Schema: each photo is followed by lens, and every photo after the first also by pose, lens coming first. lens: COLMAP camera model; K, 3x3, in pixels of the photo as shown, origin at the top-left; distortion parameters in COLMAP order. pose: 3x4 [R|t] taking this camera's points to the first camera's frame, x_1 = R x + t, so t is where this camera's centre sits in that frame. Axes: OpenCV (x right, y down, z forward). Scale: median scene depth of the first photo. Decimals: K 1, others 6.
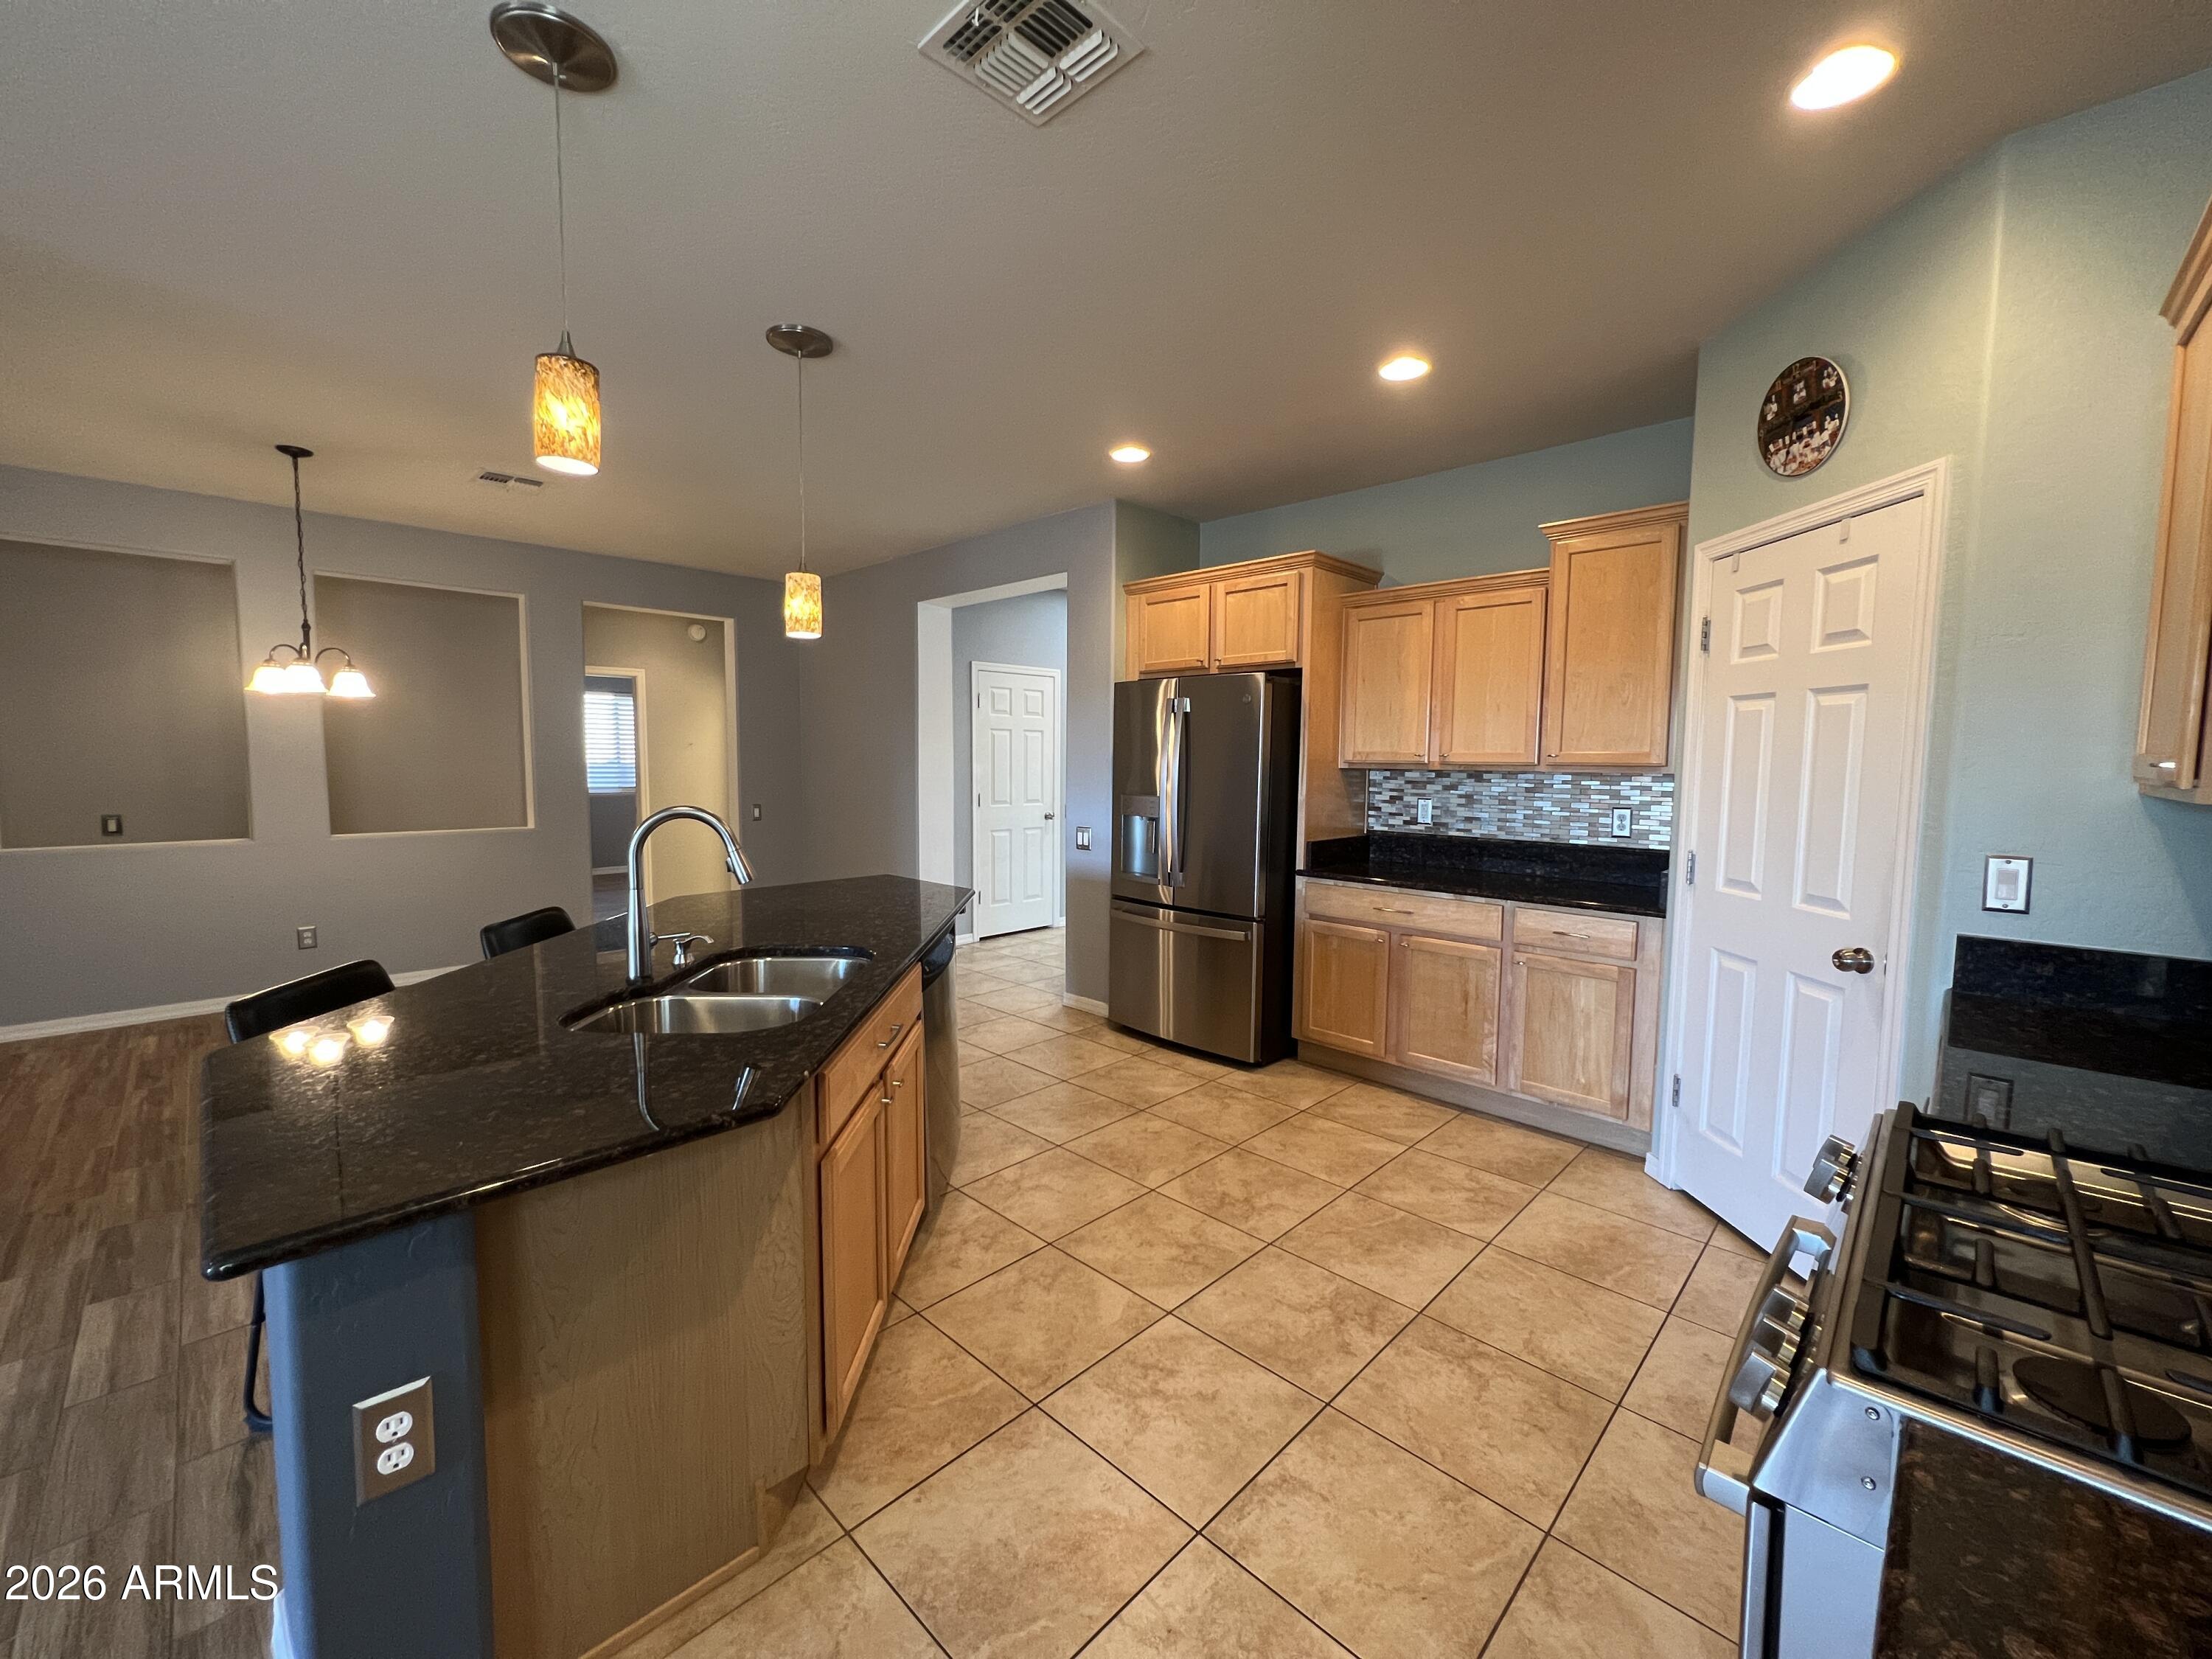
lens RADIAL K [[886.5, 0, 1103.9], [0, 886.5, 825.7], [0, 0, 1]] dist [-0.002152, 0.000919]
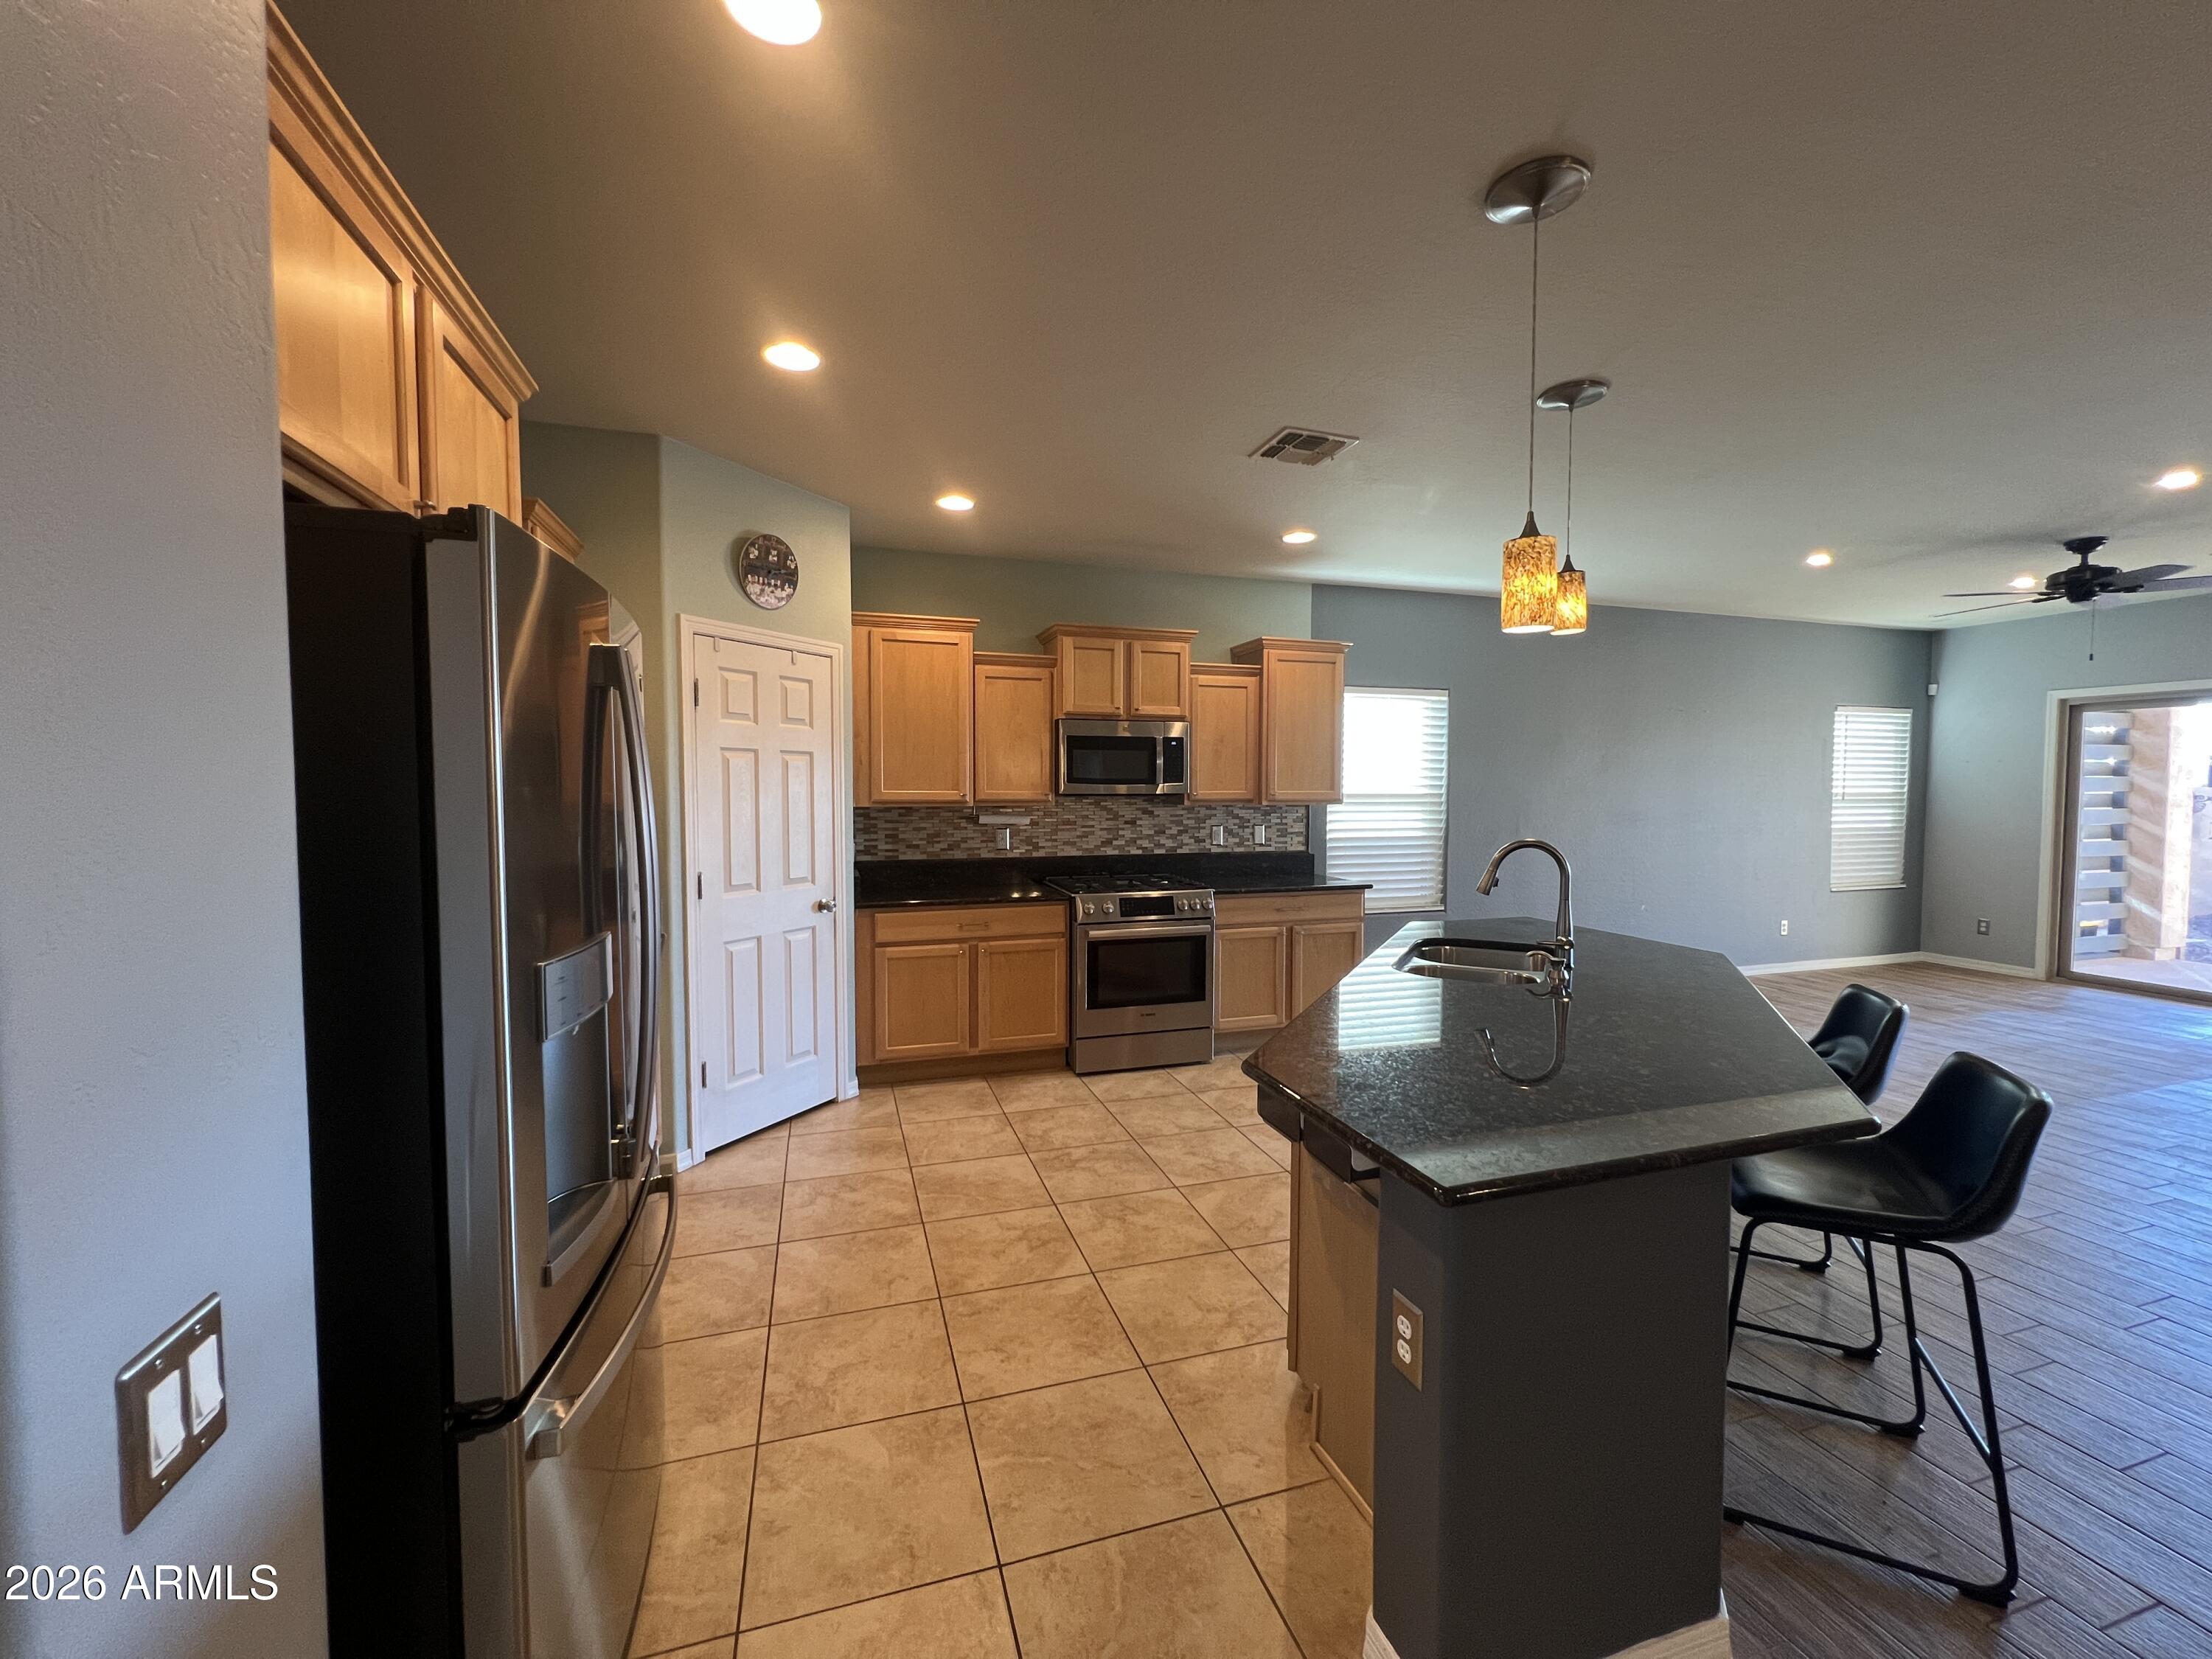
lens RADIAL K [[886.5, 0, 1103.9], [0, 886.5, 825.7], [0, 0, 1]] dist [-0.002152, 0.000919]
pose [[-0.882906, -0.029699, 0.468610, -0.324855], [0.028665, 0.992727, 0.116923, -0.135618], [-0.468674, 0.116665, -0.875633, 1.527591]]
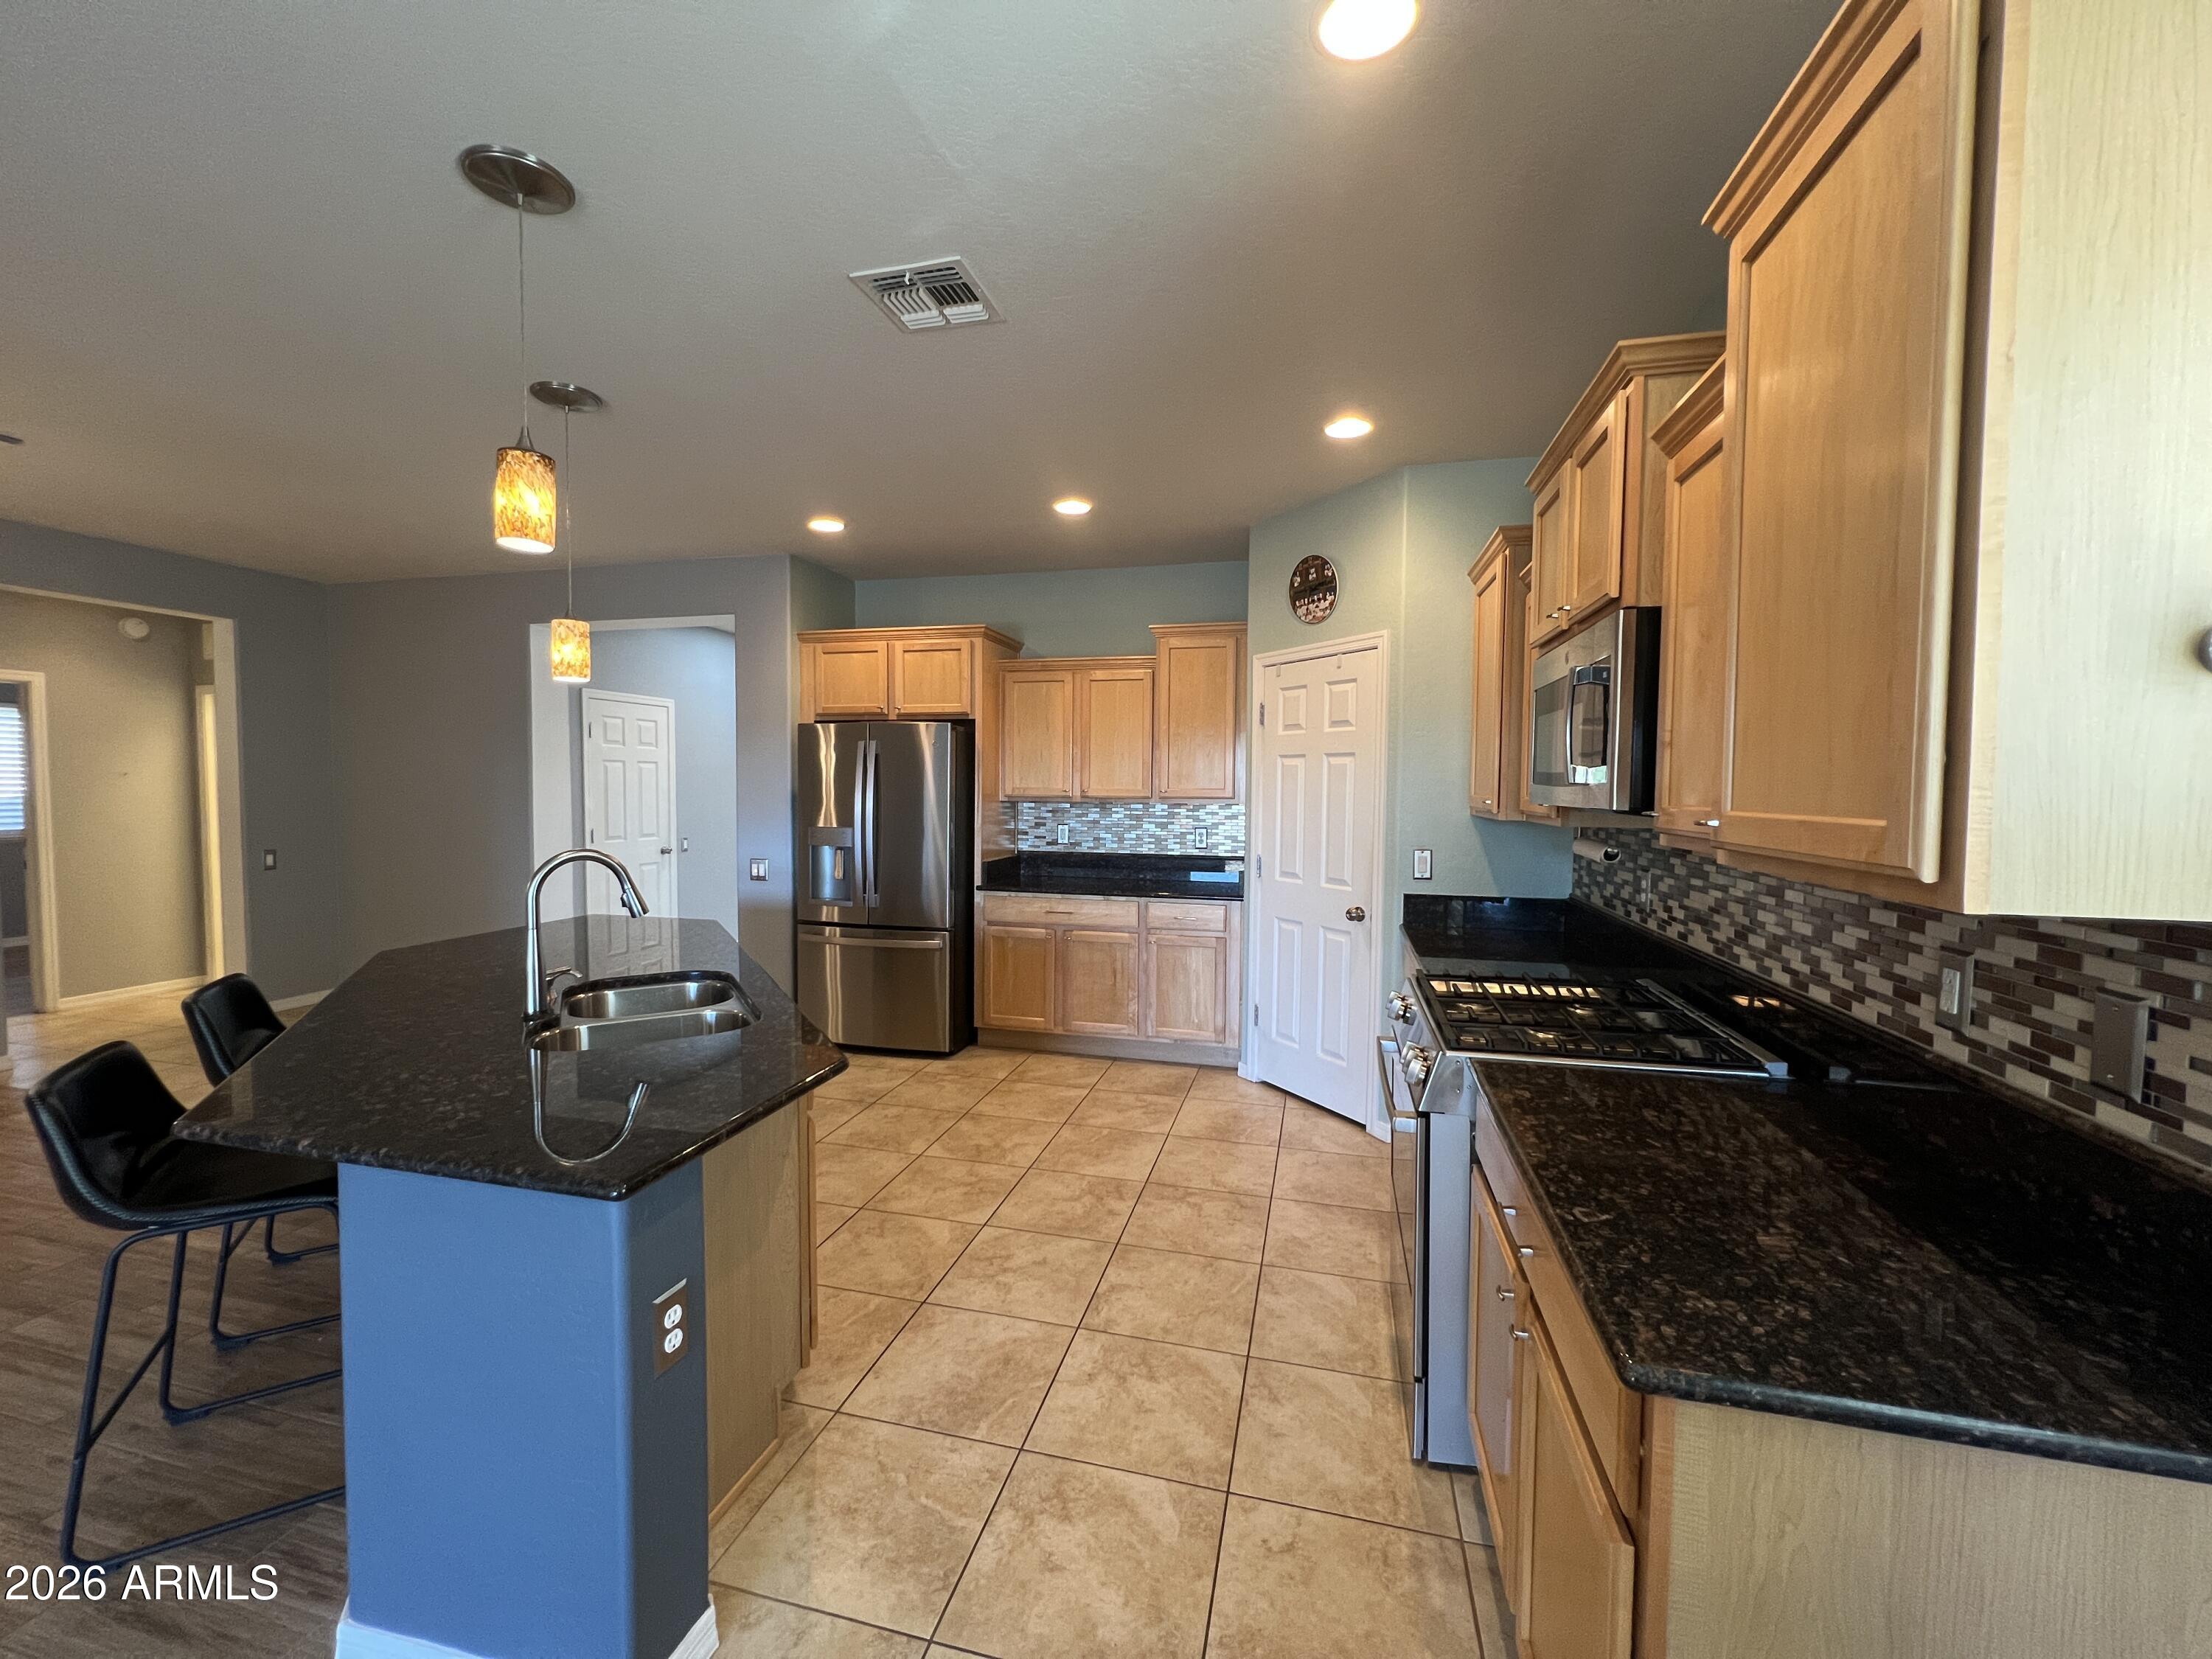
lens RADIAL K [[886.5, 0, 1103.9], [0, 886.5, 825.7], [0, 0, 1]] dist [-0.002152, 0.000919]
pose [[0.865838, -0.024366, 0.499731, -0.279872], [0.038679, 0.999084, -0.018302, -0.003650], [-0.498828, 0.035176, 0.865987, -0.160115]]
